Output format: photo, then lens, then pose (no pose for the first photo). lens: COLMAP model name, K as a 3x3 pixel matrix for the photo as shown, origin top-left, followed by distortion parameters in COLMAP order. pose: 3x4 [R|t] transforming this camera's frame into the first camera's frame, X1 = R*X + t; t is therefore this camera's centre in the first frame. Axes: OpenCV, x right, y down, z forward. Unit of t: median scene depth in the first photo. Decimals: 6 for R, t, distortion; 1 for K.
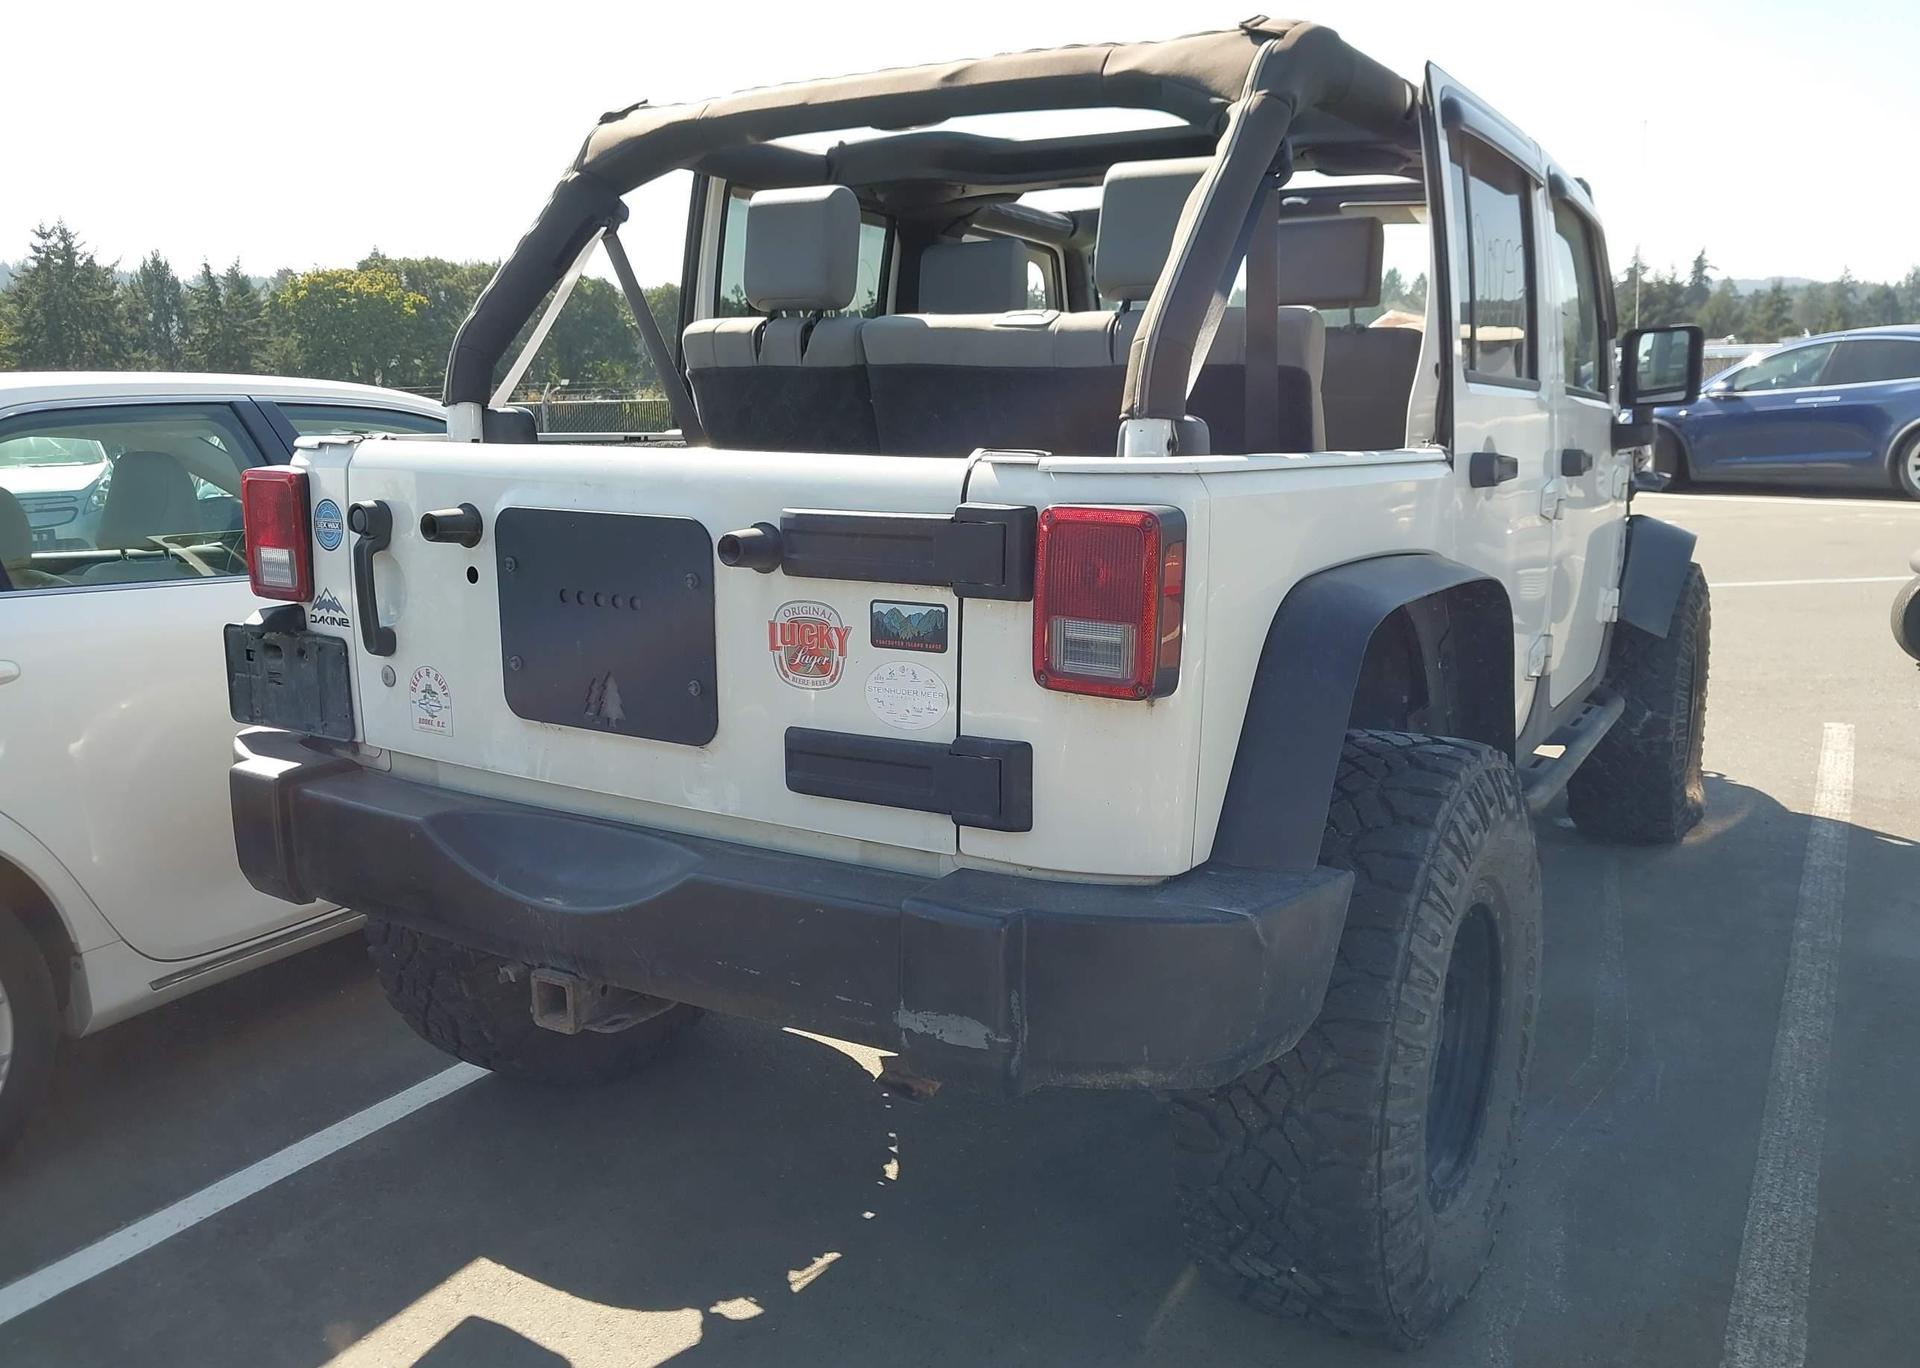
lens RADIAL K [[1540.1, 0, 989.7], [0, 1540.1, 668.8], [0, 0, 1]] dist [0.094374, -0.090119]
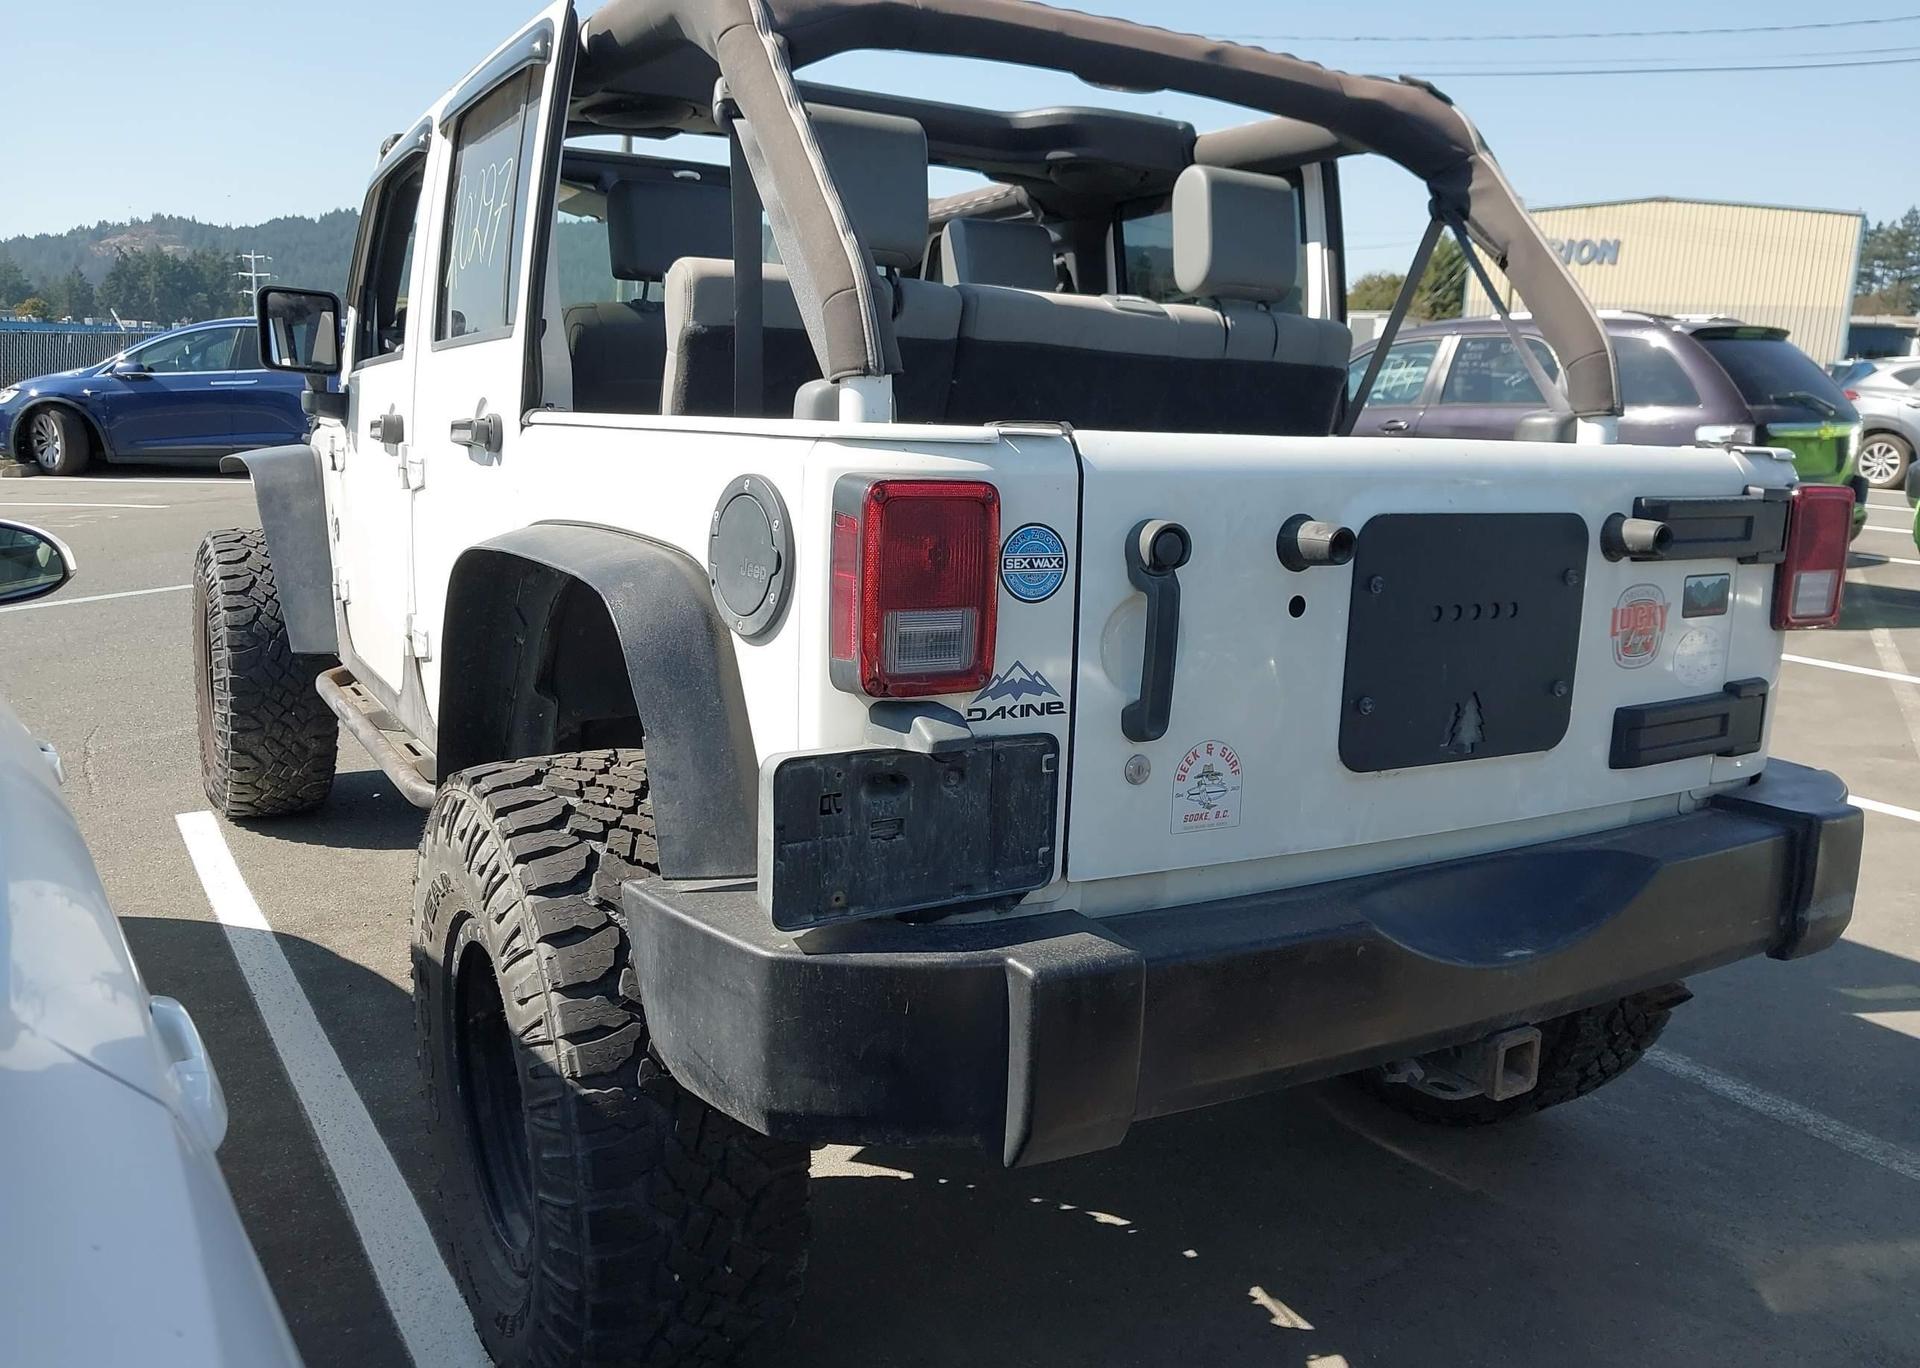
lens RADIAL K [[1538.8, 0, 964.7], [0, 1538.8, 680.0], [0, 0, 1]] dist [0.045094, -0.085598]
pose [[0.450701, -0.141511, 0.881387, -1.111672], [0.122064, 0.987850, 0.096187, -0.120603], [-0.884290, 0.064234, 0.462498, 0.806843]]
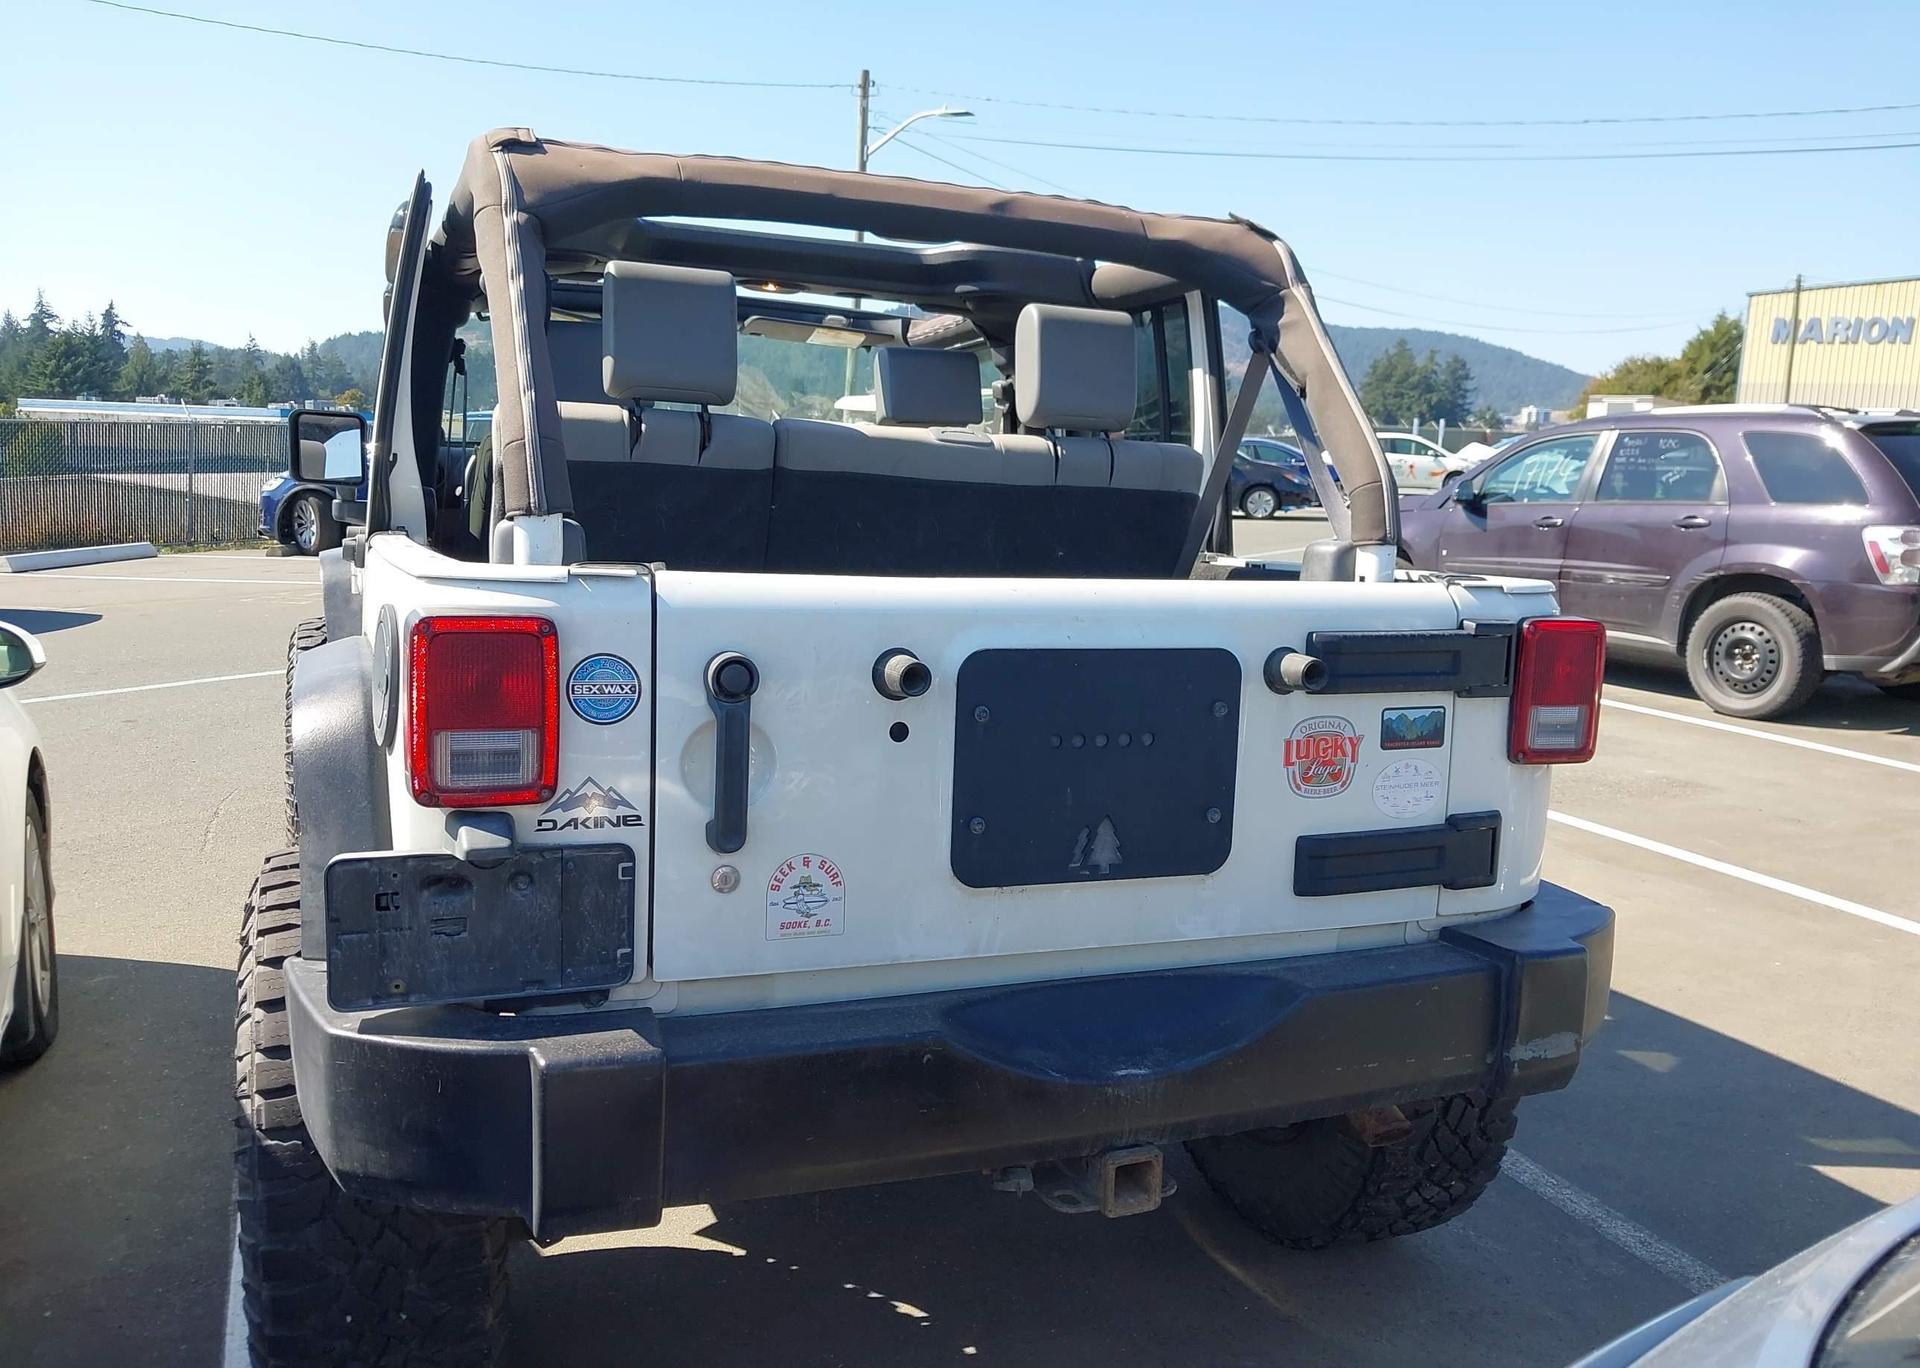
lens RADIAL K [[1538.8, 0, 964.7], [0, 1538.8, 680.0], [0, 0, 1]] dist [0.045094, -0.085598]
pose [[0.592625, -0.082940, 0.801197, -0.989084], [0.104134, 0.994226, 0.025897, -0.107851], [-0.798719, 0.068085, 0.597840, 0.482878]]
